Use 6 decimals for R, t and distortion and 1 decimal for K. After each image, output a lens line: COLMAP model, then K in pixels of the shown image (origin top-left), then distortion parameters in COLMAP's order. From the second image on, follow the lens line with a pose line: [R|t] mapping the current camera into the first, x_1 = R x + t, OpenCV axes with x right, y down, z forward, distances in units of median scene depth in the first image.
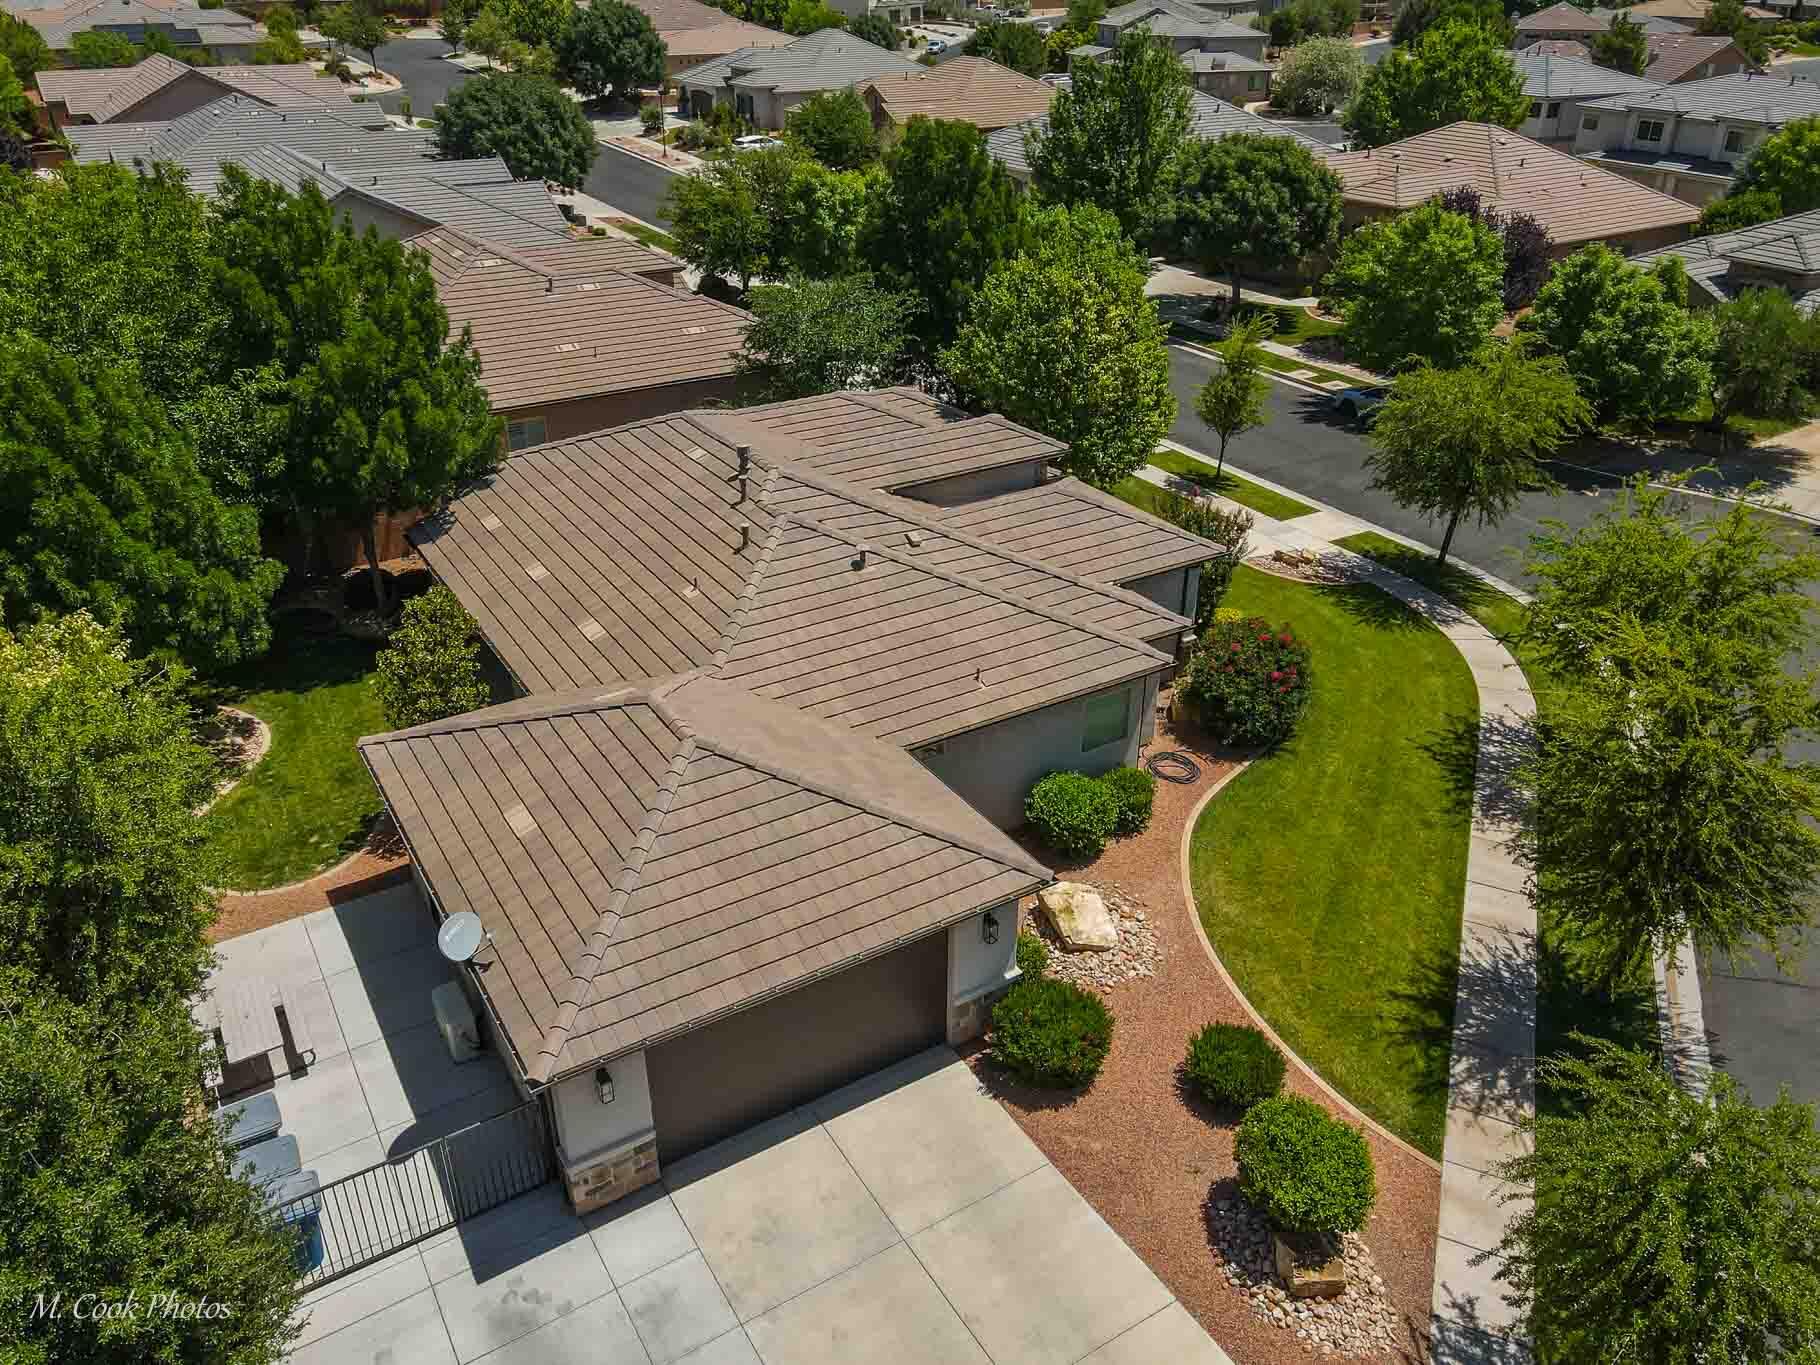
lens RADIAL K [[1333.6, 0, 905.1], [0, 1333.6, 685.4], [0, 0, 1]] dist [0.021834, 0.010688]
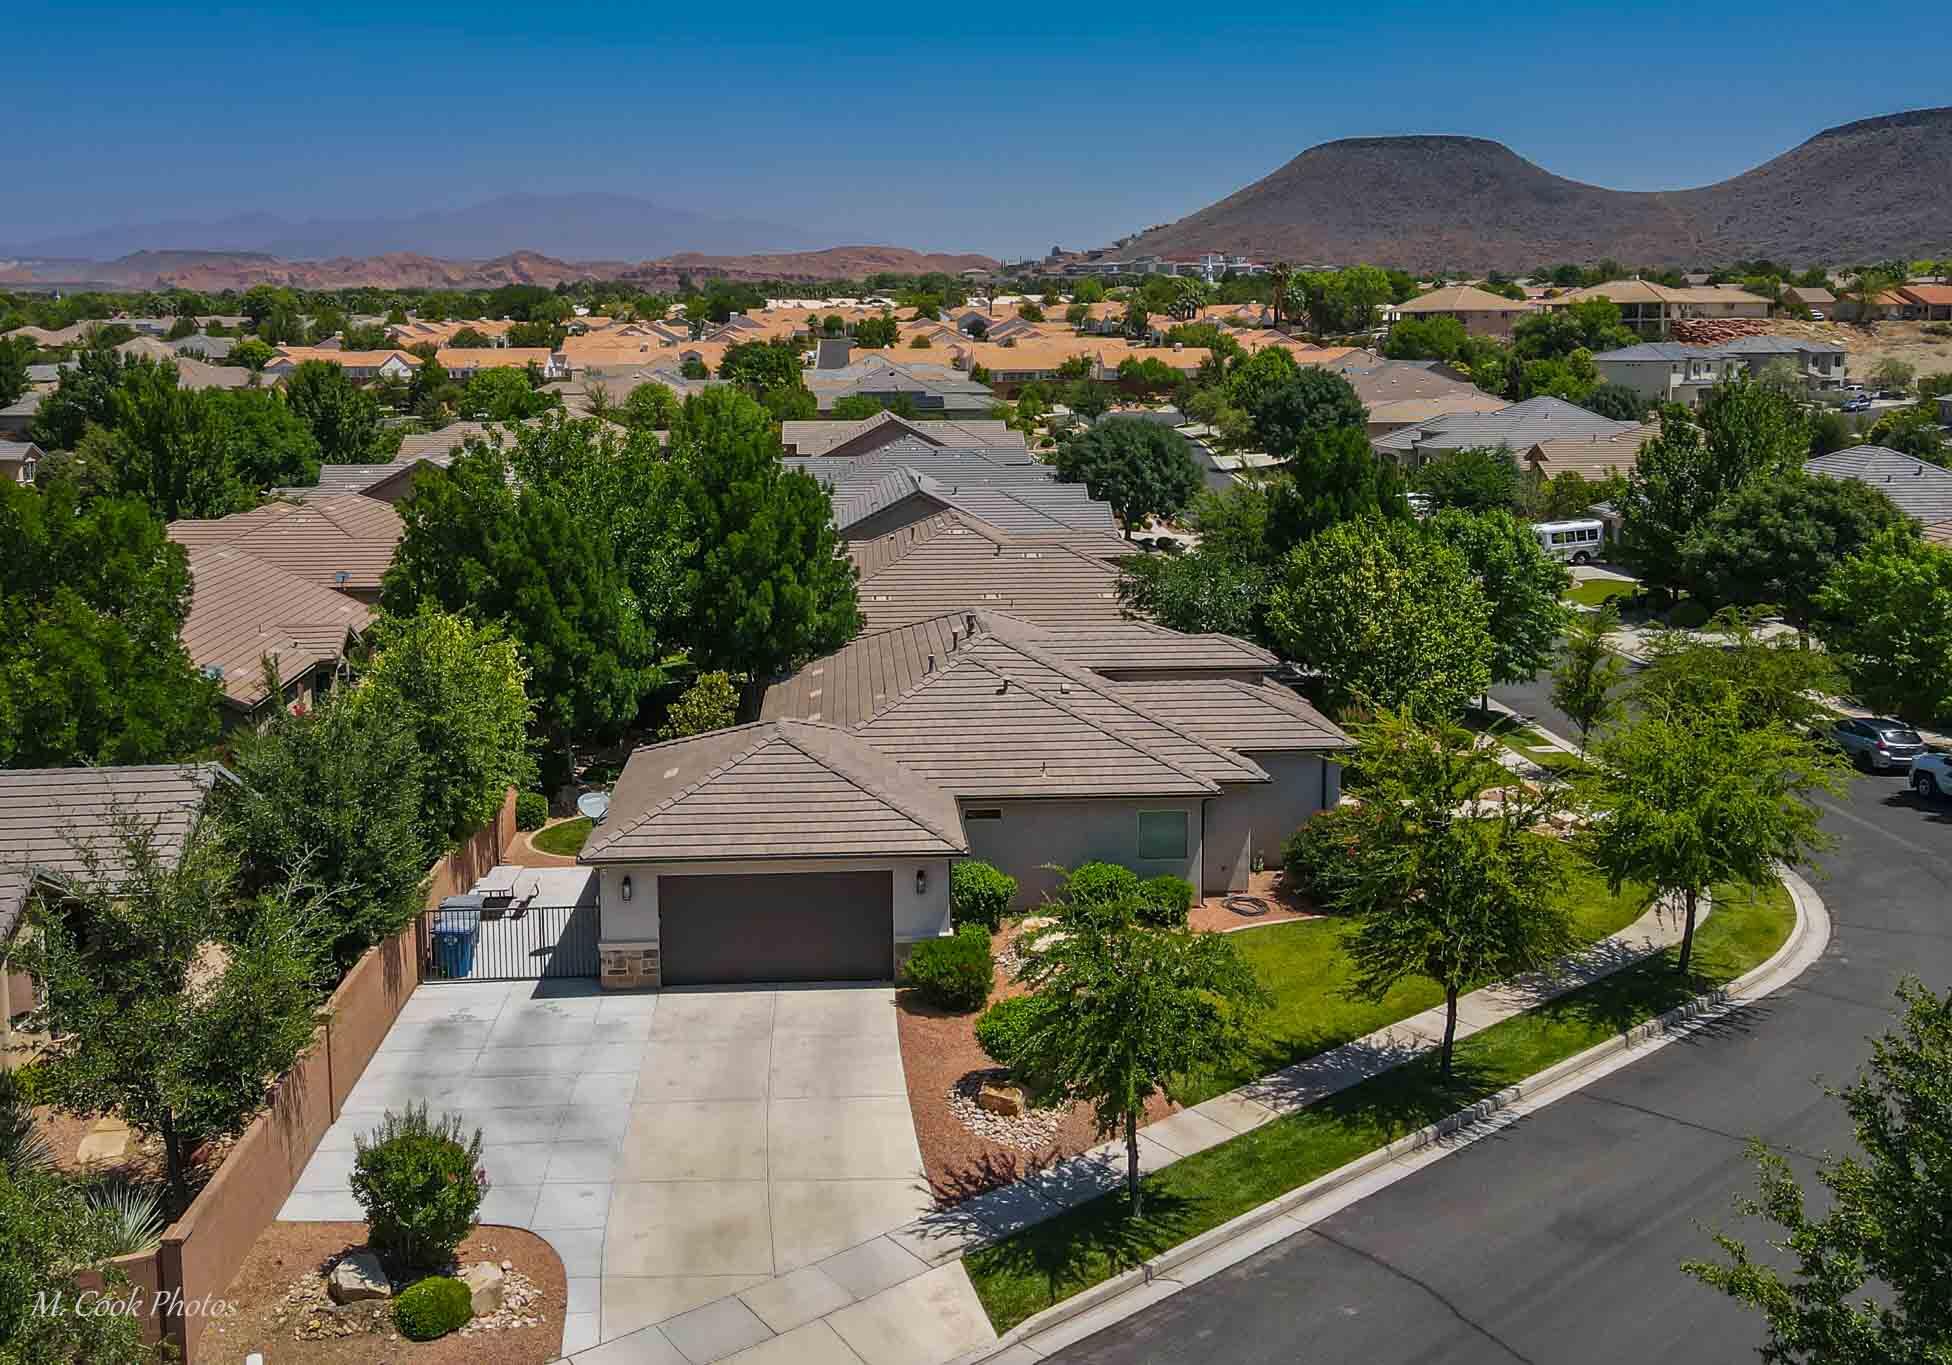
lens RADIAL K [[1759.0, 0, 952.0], [0, 1759.0, 526.1], [0, 0, 1]] dist [-0.014464, 0.082737]
pose [[0.881229, 0.043284, -0.470704, 0.643300], [-0.221776, 0.917253, -0.330851, 0.302814], [0.417434, 0.395946, 0.817909, -0.430392]]
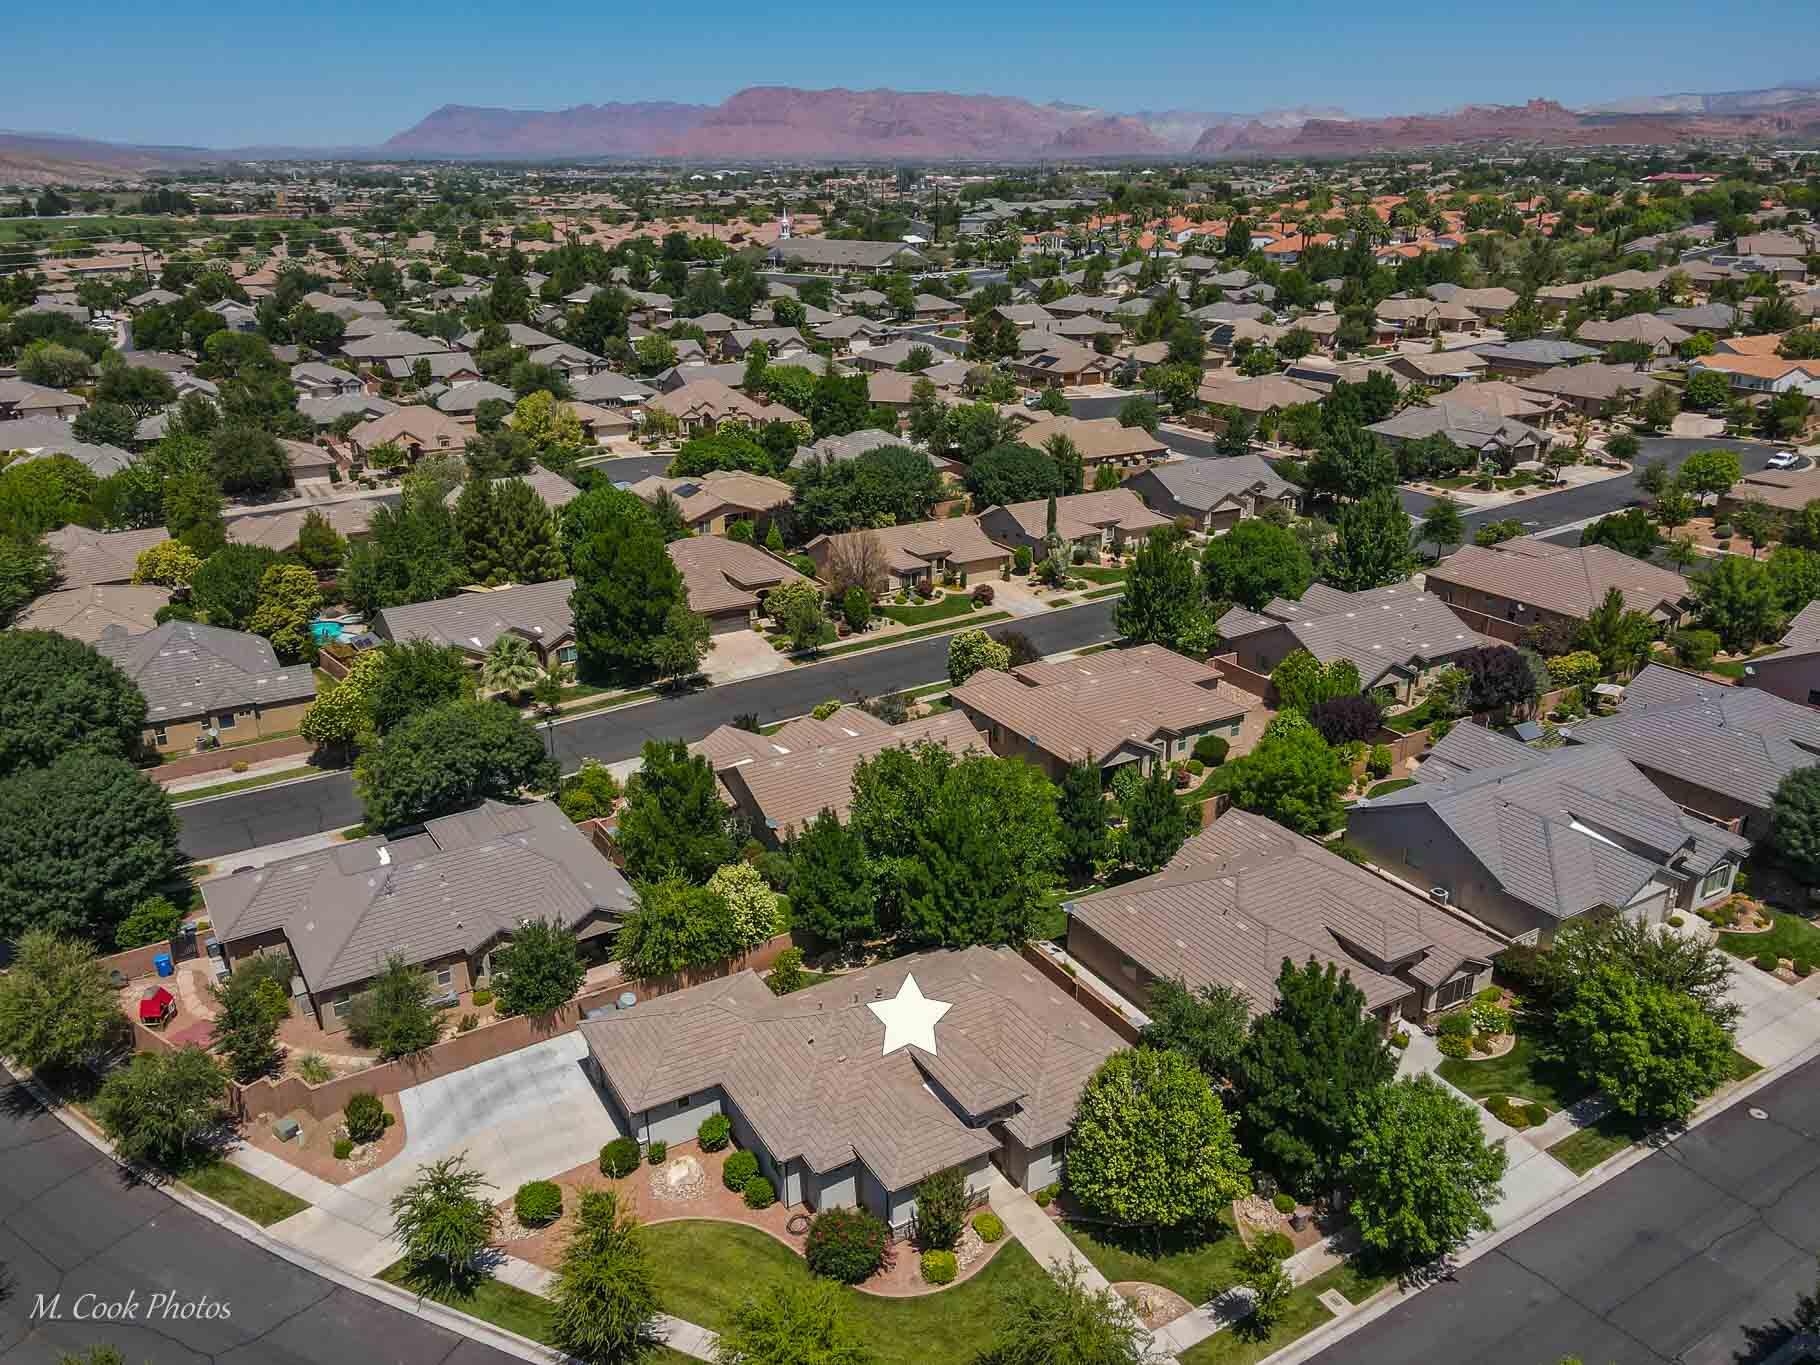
lens RADIAL K [[1359.8, 0, 900.1], [0, 1359.8, 687.0], [0, 0, 1]] dist [-0.005350, 0.070688]
pose [[-0.030502, 0.361123, -0.932019, 1.765942], [-0.477118, 0.814103, 0.331050, -1.315169], [0.878310, 0.454781, 0.147466, 0.437137]]
